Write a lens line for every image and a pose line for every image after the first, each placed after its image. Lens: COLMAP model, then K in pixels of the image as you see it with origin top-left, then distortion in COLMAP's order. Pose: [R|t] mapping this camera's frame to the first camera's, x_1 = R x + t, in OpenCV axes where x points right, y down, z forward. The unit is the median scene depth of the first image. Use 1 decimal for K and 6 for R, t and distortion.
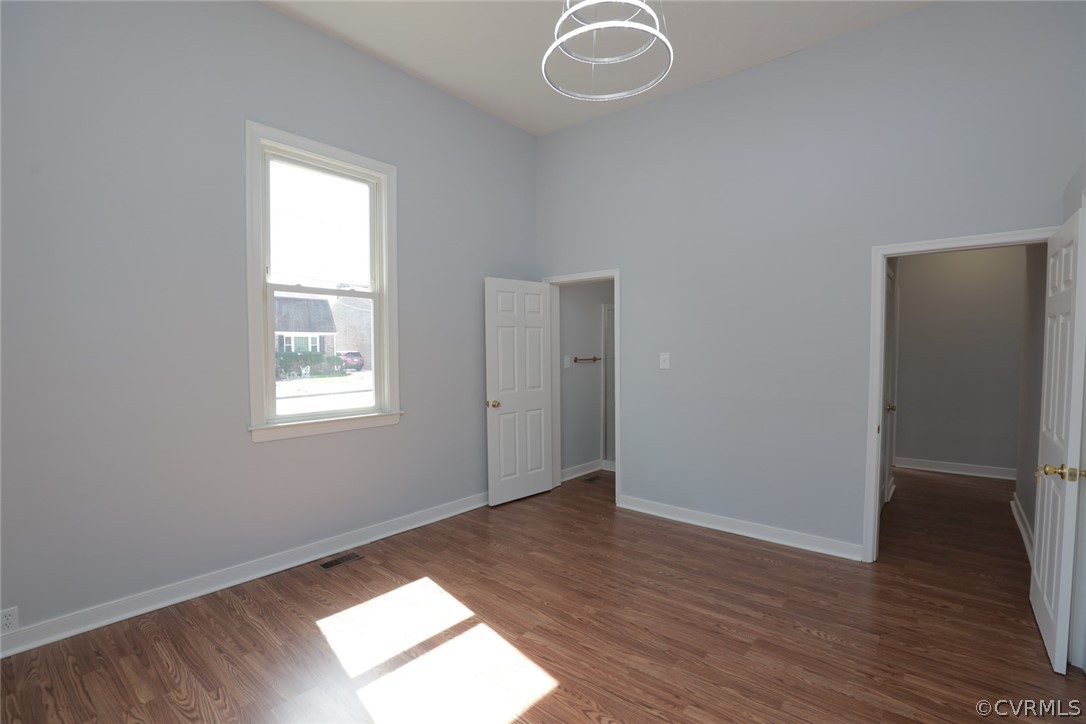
lens RADIAL K [[500.3, 0, 544.1], [0, 500.3, 364.4], [0, 0, 1]] dist [-0.033071, 0.007833]
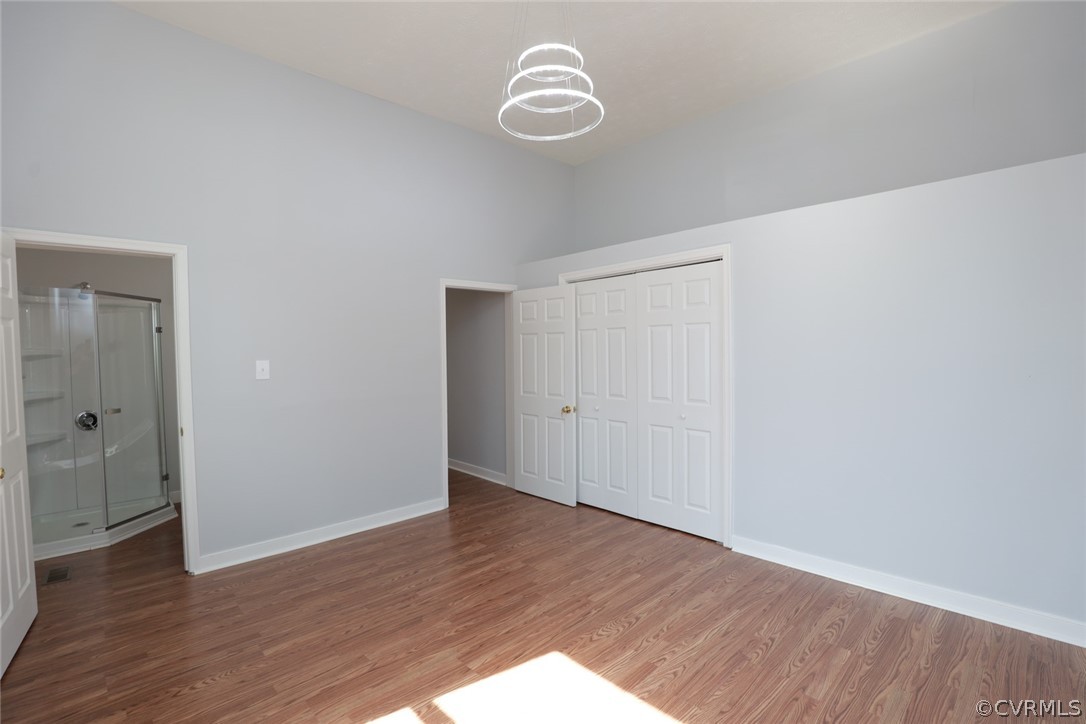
lens RADIAL K [[500.3, 0, 544.1], [0, 500.3, 364.4], [0, 0, 1]] dist [-0.033071, 0.007833]
pose [[0.112449, -0.030528, 0.993188, -0.740680], [0.048157, 0.998521, 0.025239, -0.020442], [-0.992490, 0.044991, 0.113753, 0.605993]]
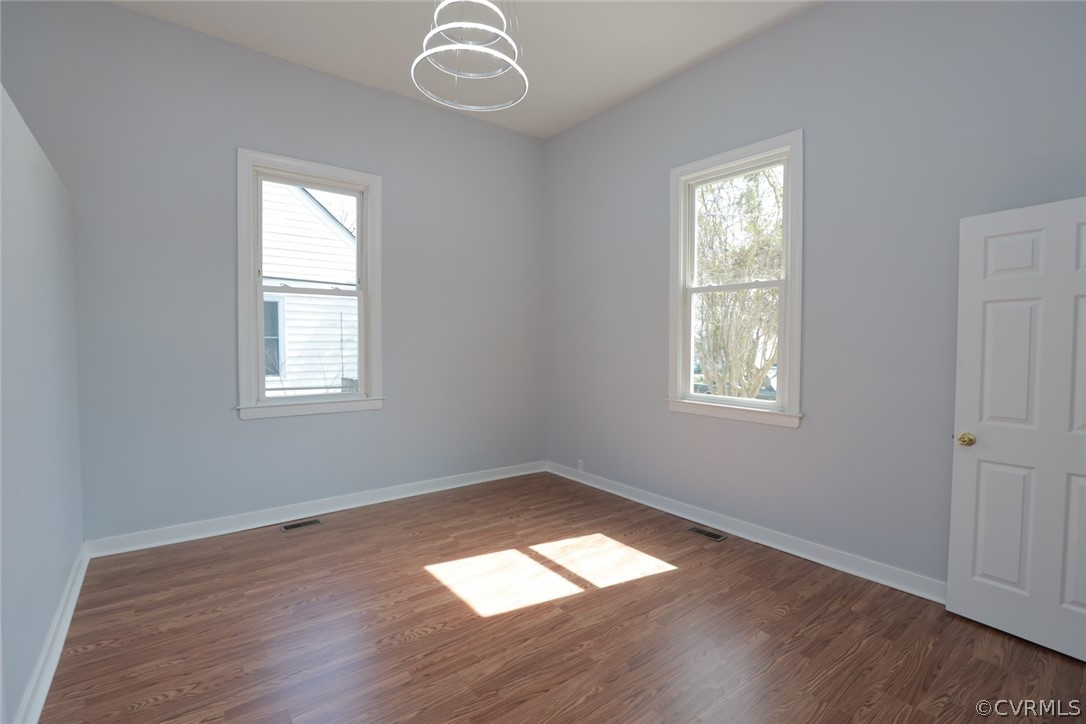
lens RADIAL K [[500.3, 0, 544.1], [0, 500.3, 364.4], [0, 0, 1]] dist [-0.033071, 0.007833]
pose [[-0.204554, 0.044944, -0.977823, 0.802647], [-0.036828, 0.997885, 0.053570, -0.026479], [0.978162, 0.046969, -0.202467, 0.947323]]
